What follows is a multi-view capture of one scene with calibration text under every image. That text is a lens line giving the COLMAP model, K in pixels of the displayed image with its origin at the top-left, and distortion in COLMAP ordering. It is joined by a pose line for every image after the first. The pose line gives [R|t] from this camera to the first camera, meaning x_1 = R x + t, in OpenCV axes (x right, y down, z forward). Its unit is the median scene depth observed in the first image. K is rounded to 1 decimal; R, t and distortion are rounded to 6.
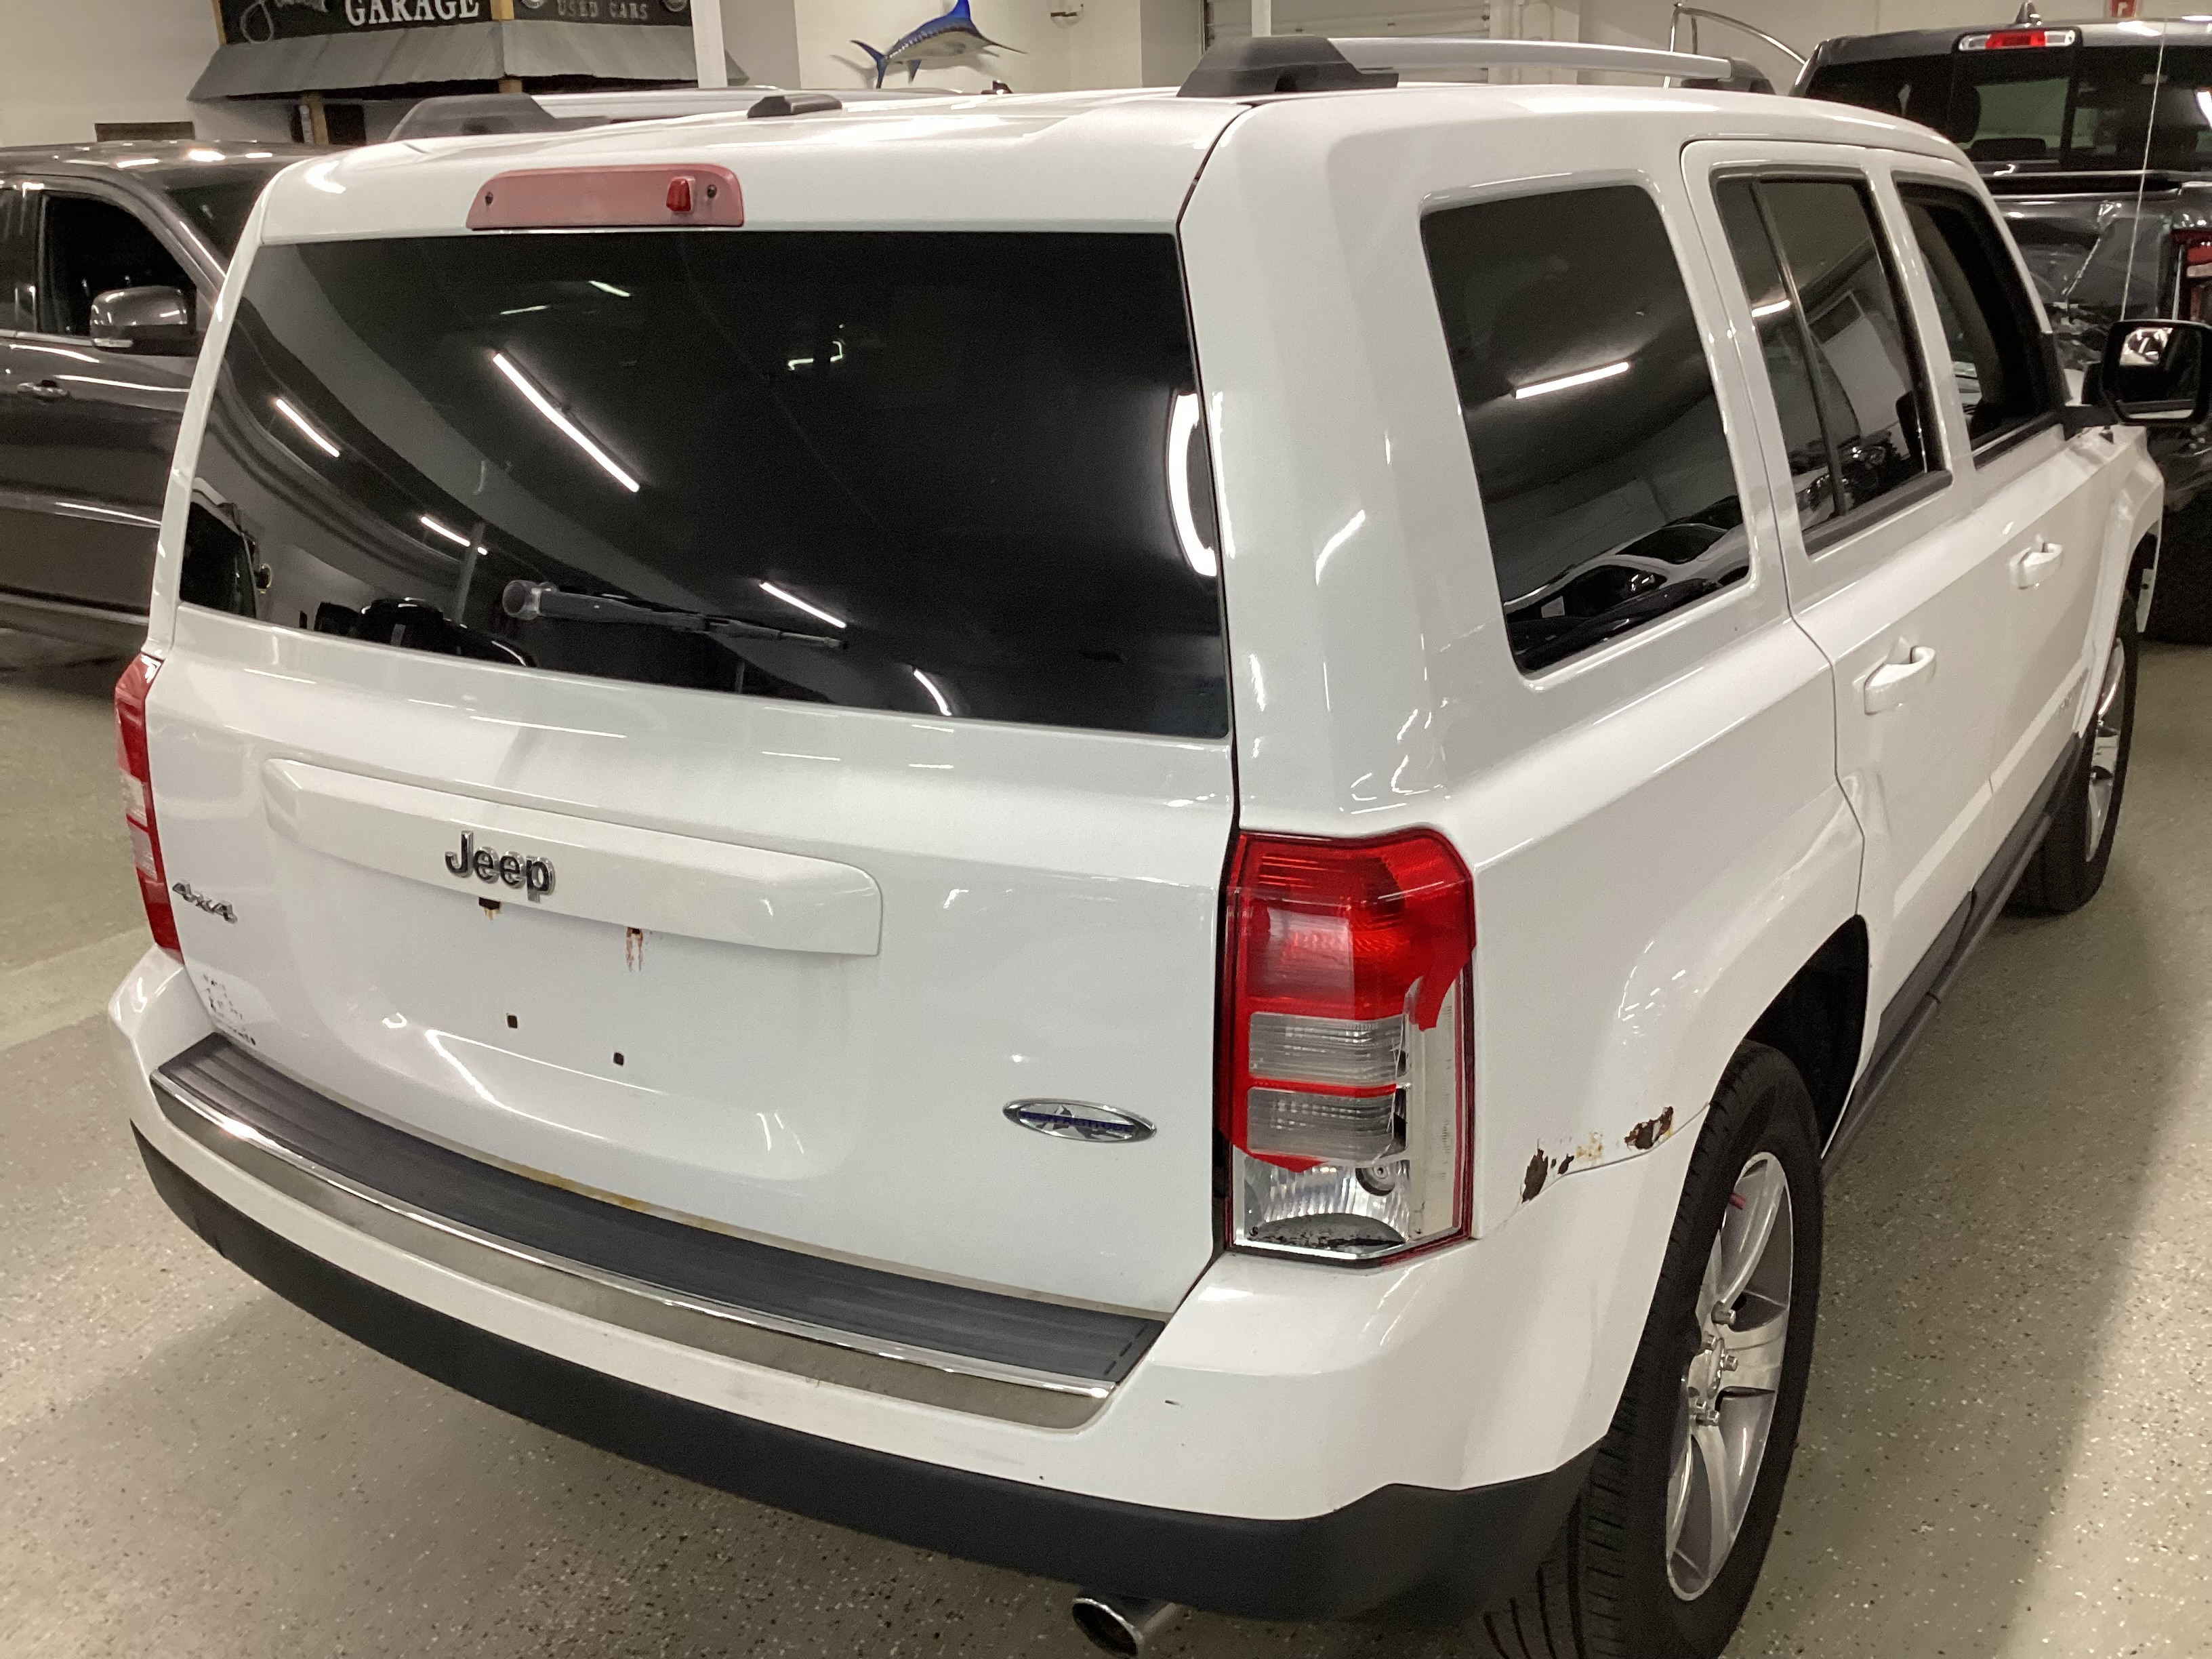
lens RADIAL K [[2034.4, 0, 1097.7], [0, 2034.4, 841.0], [0, 0, 1]] dist [0.041928, 0.000000]
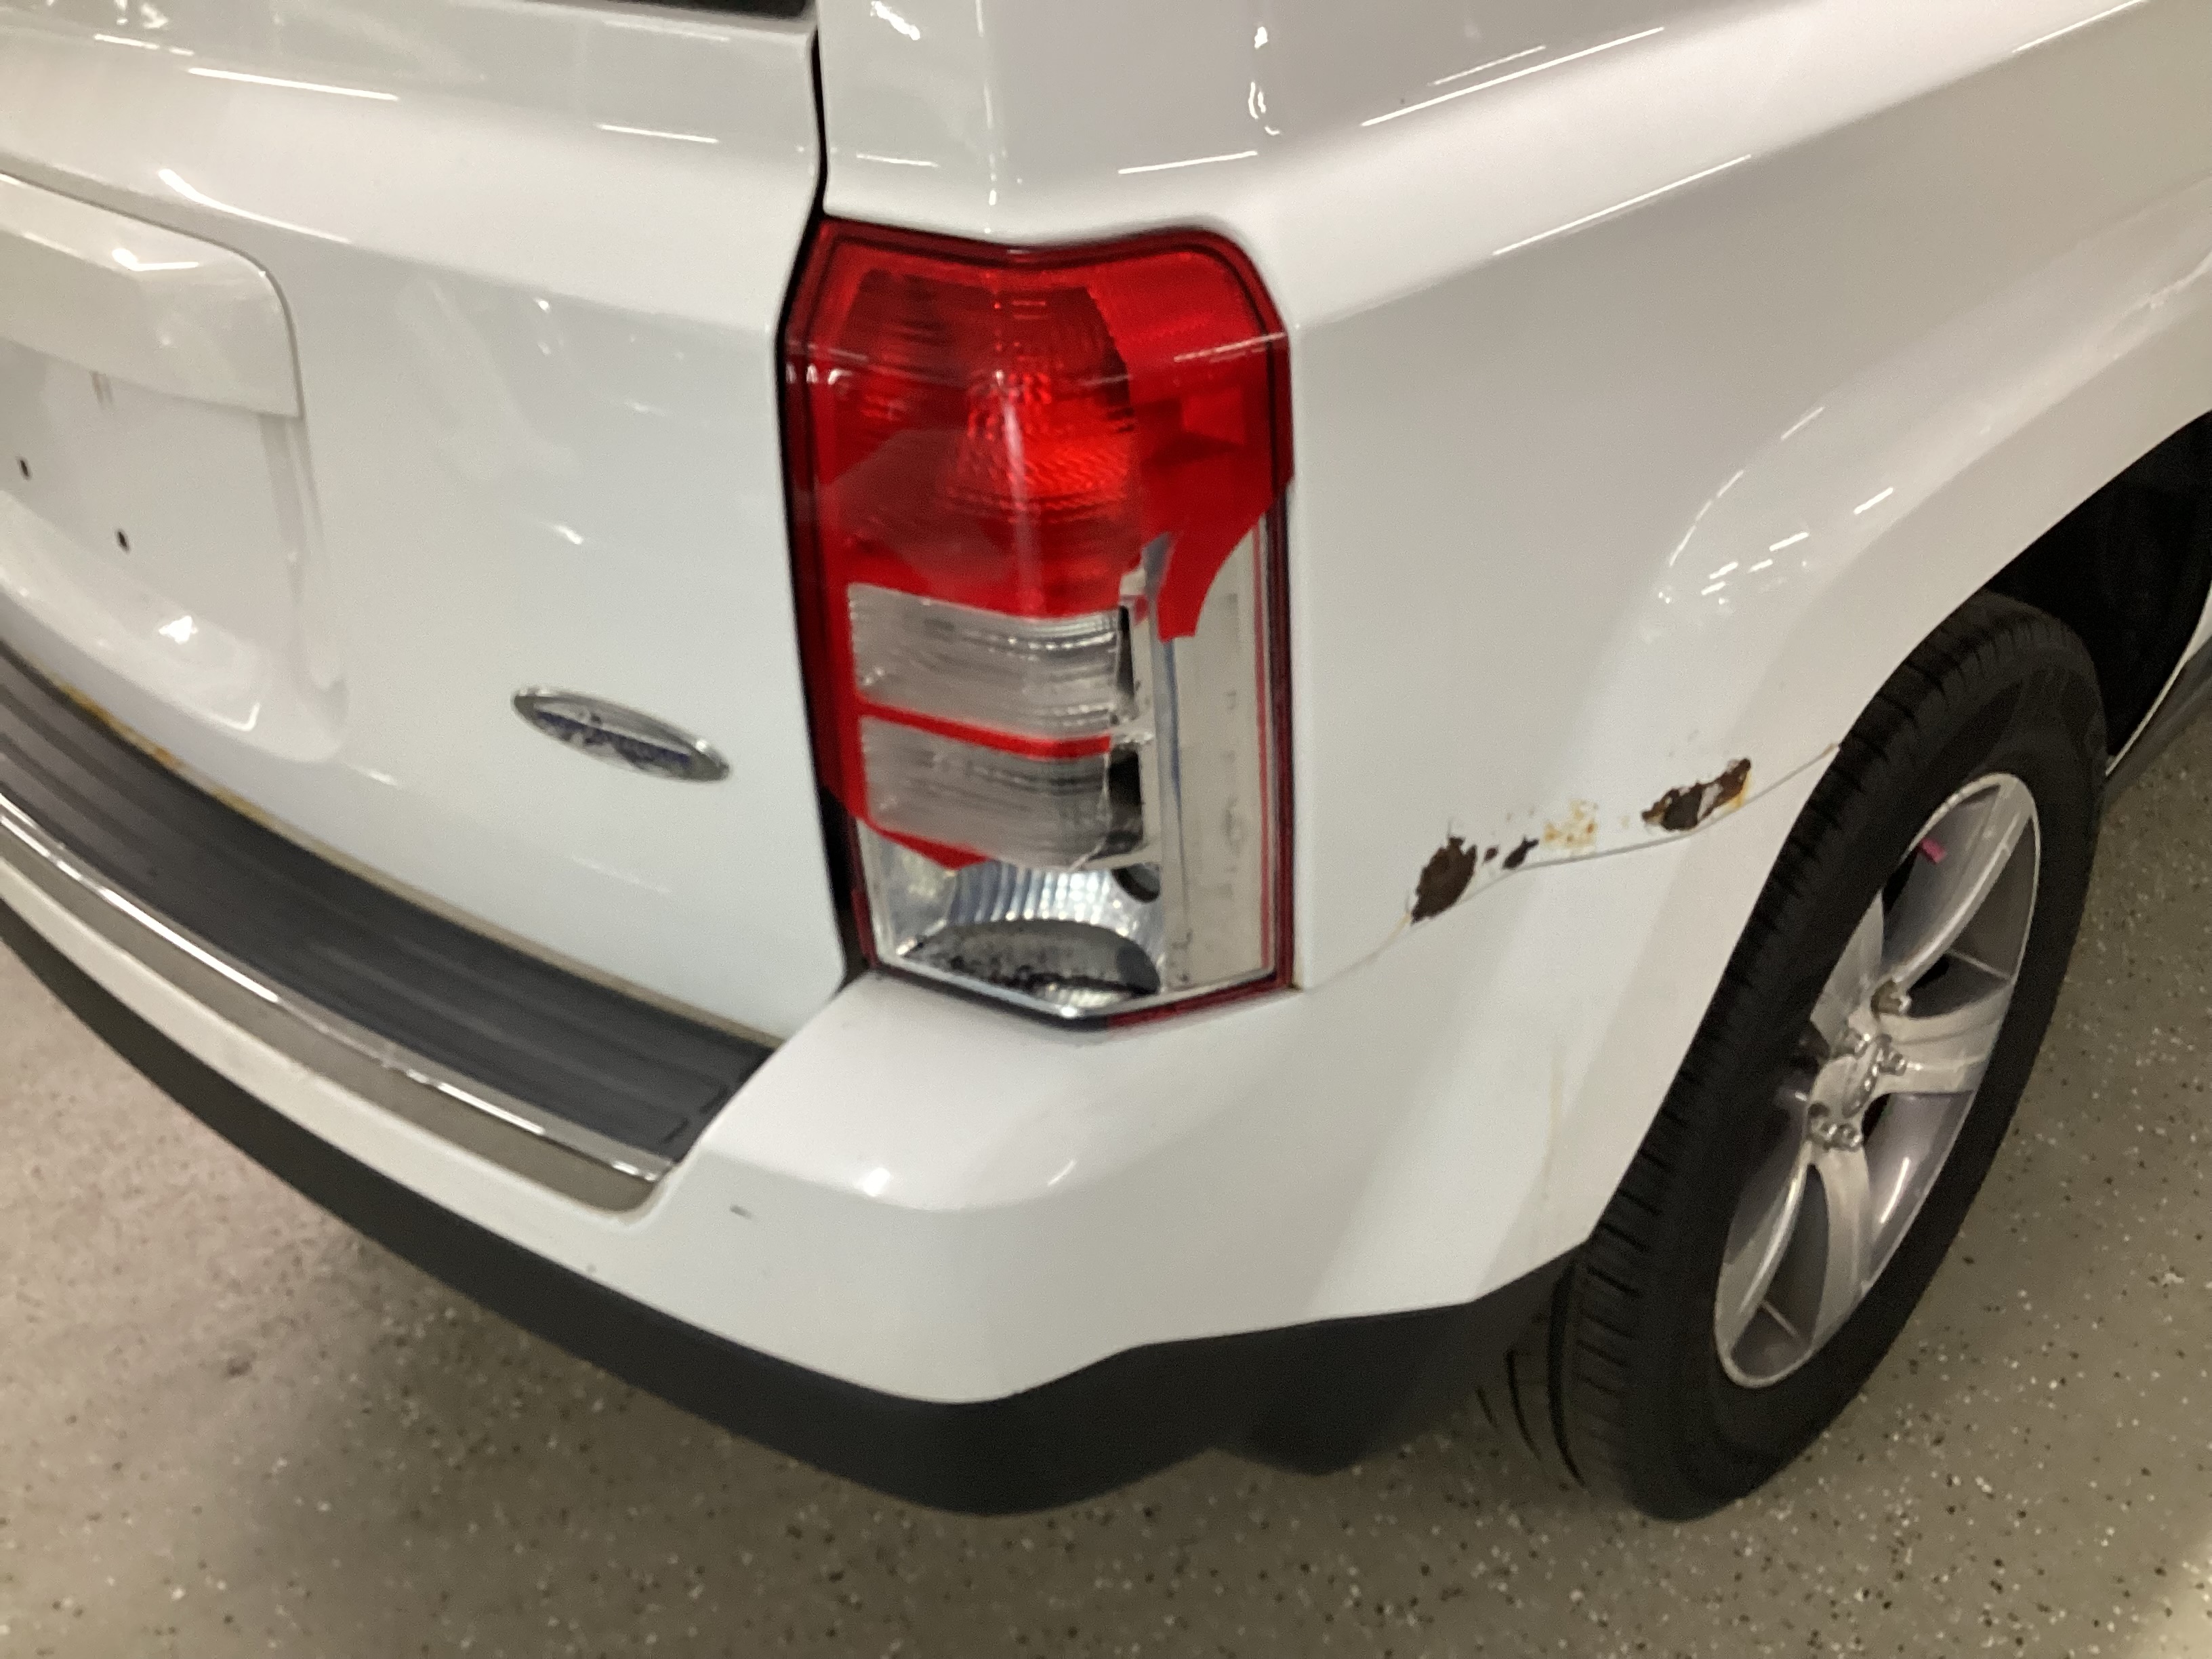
lens RADIAL K [[2034.4, 0, 1110.1], [0, 2034.4, 834.6], [0, 0, 1]] dist [0.041928, 0.000000]
pose [[0.982558, 0.089854, -0.162806, 0.208793], [-0.039362, 0.956167, 0.290166, -0.007940], [0.181742, -0.278696, 0.943026, 0.441011]]
